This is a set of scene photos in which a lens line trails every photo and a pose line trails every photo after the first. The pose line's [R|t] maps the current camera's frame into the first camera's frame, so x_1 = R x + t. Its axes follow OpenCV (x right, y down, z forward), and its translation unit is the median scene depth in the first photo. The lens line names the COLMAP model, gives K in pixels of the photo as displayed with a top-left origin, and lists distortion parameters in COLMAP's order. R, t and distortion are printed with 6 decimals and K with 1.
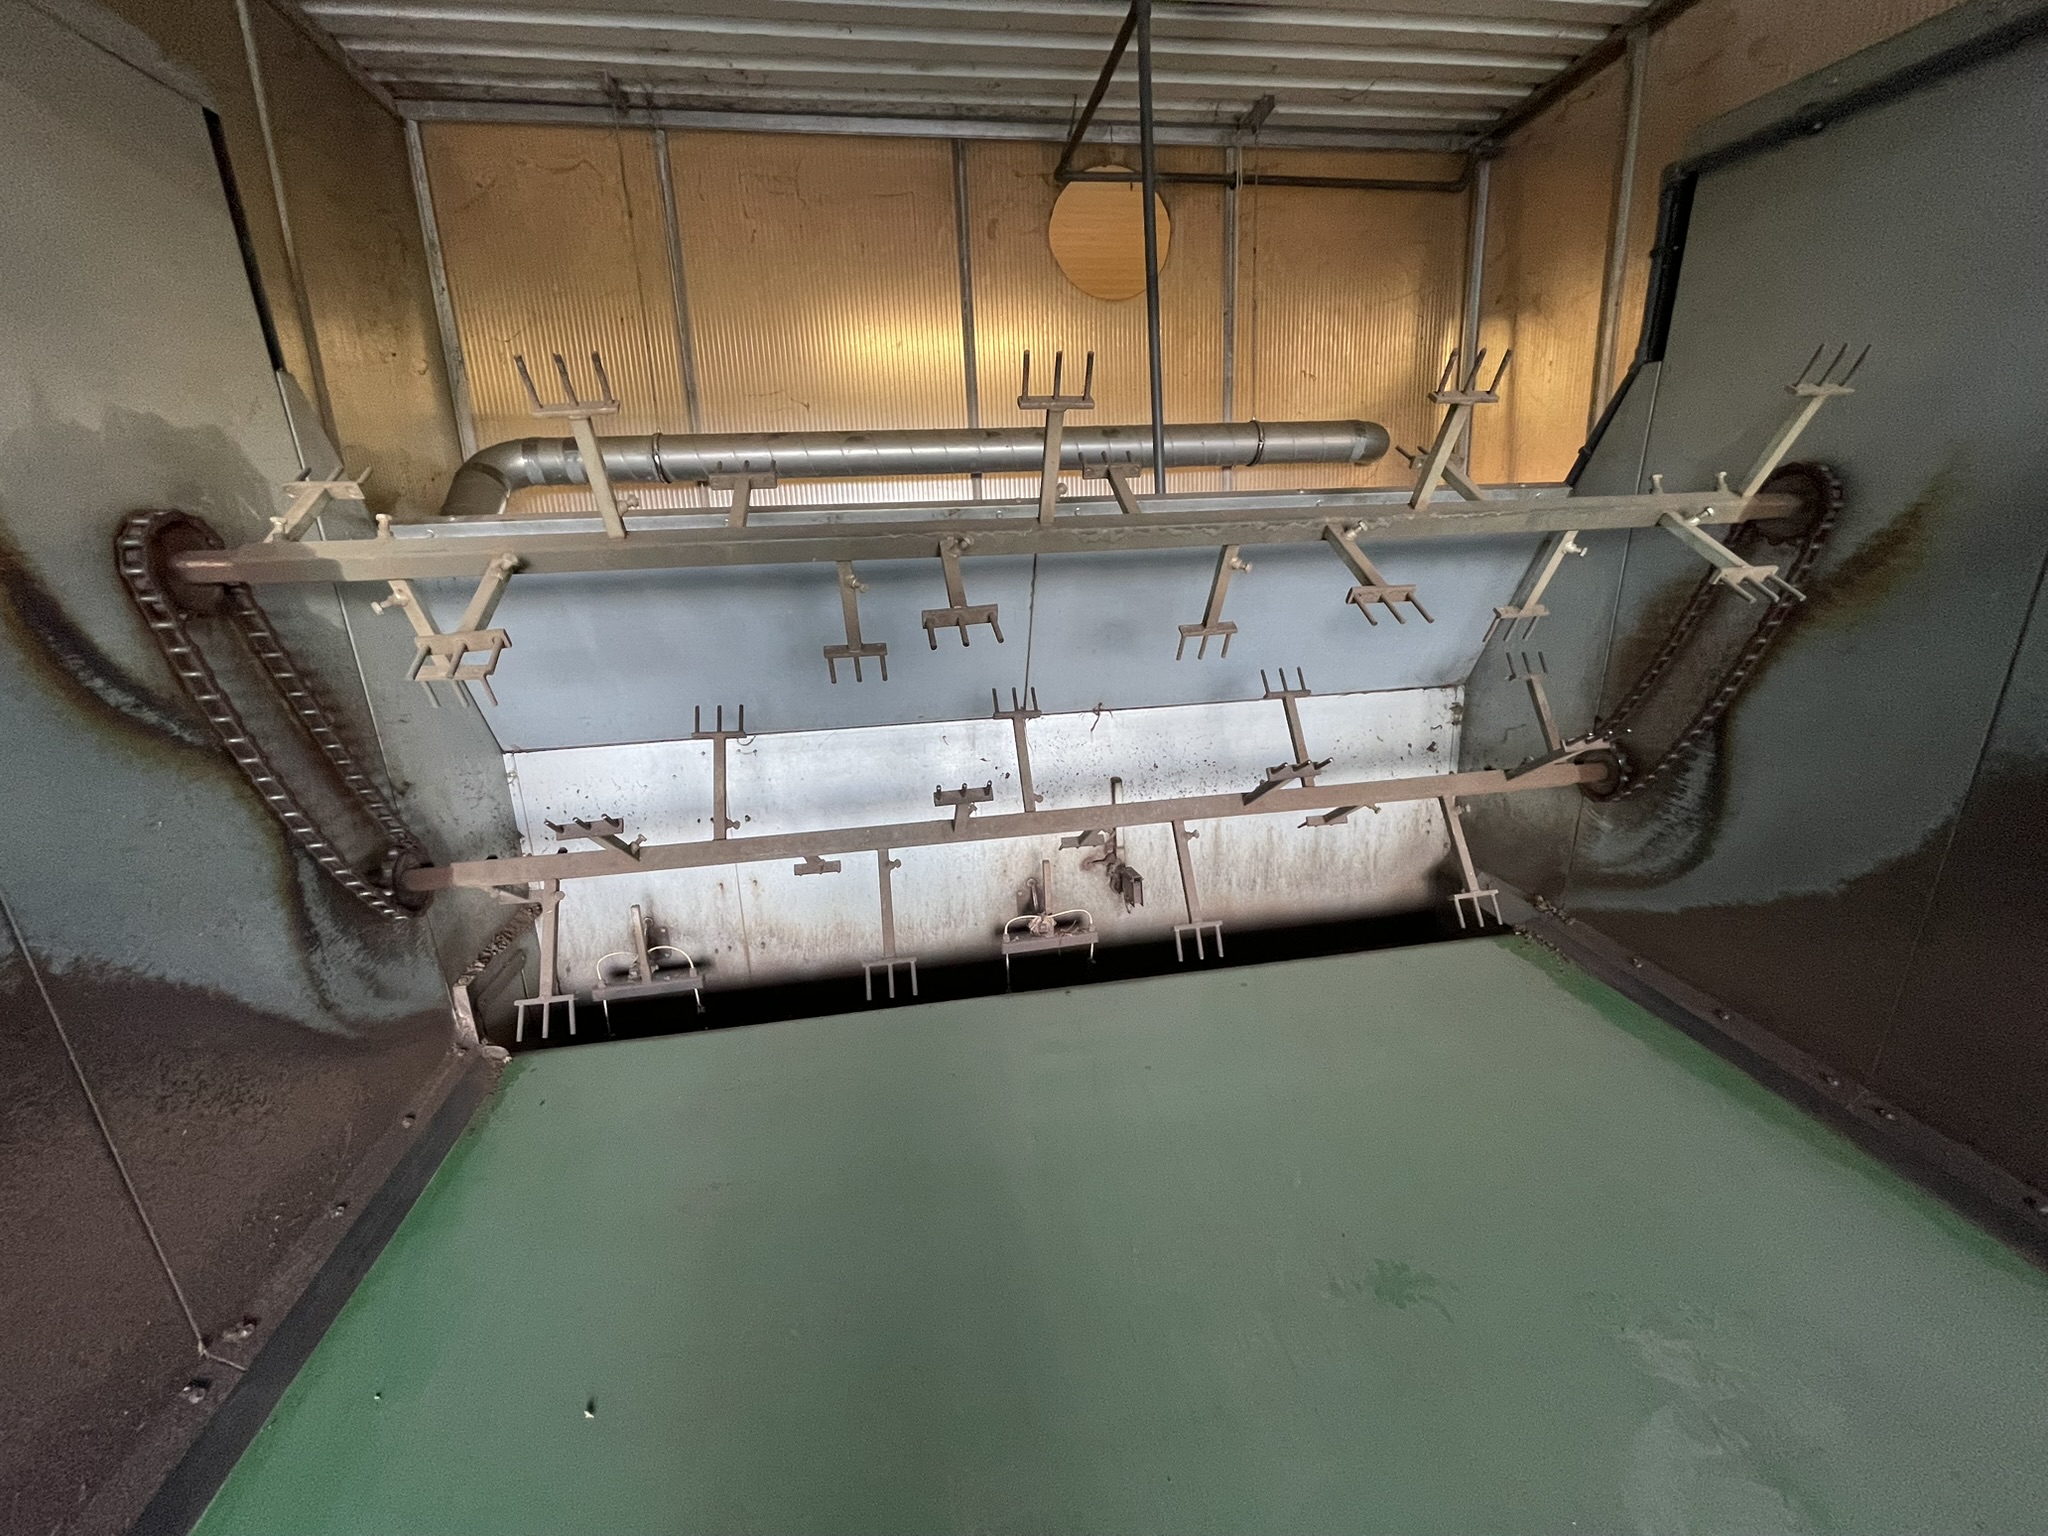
lens RADIAL K [[817.5, 0, 1016.7], [0, 817.5, 761.2], [0, 0, 1]] dist [0.000272, -0.000625]
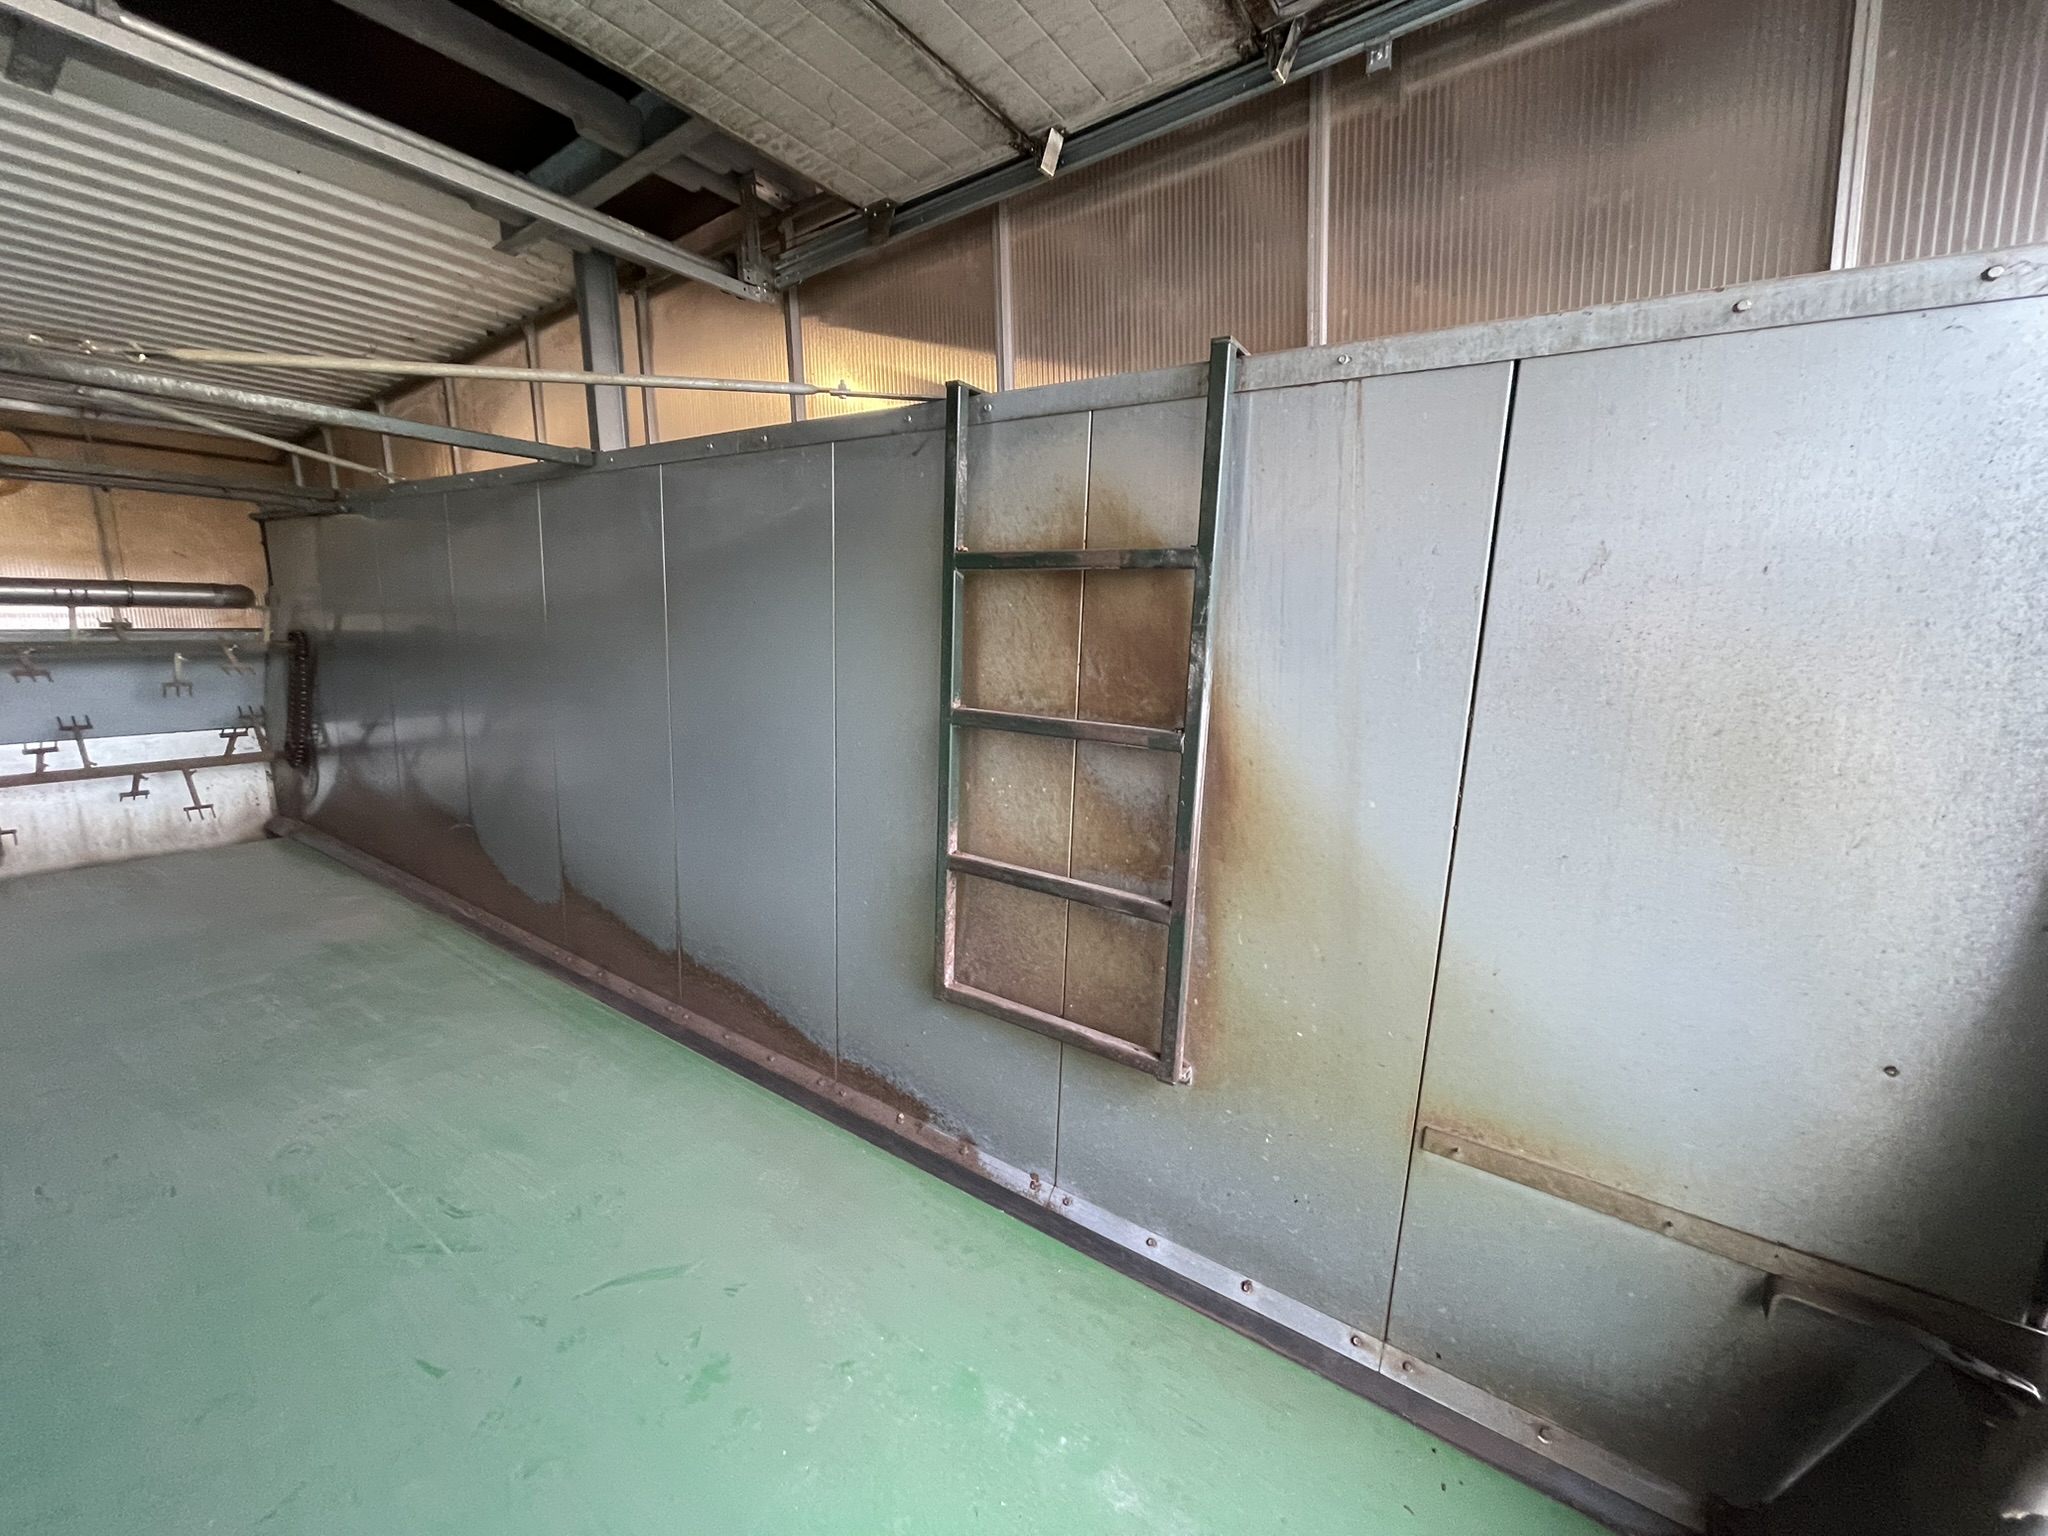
lens RADIAL K [[817.5, 0, 1016.2], [0, 817.5, 765.8], [0, 0, 1]] dist [0.000272, -0.000625]
pose [[0.687755, -0.075818, 0.721973, 0.648311], [0.160090, 0.985887, -0.048970, 0.681426], [-0.708071, 0.149259, 0.690187, -2.861985]]
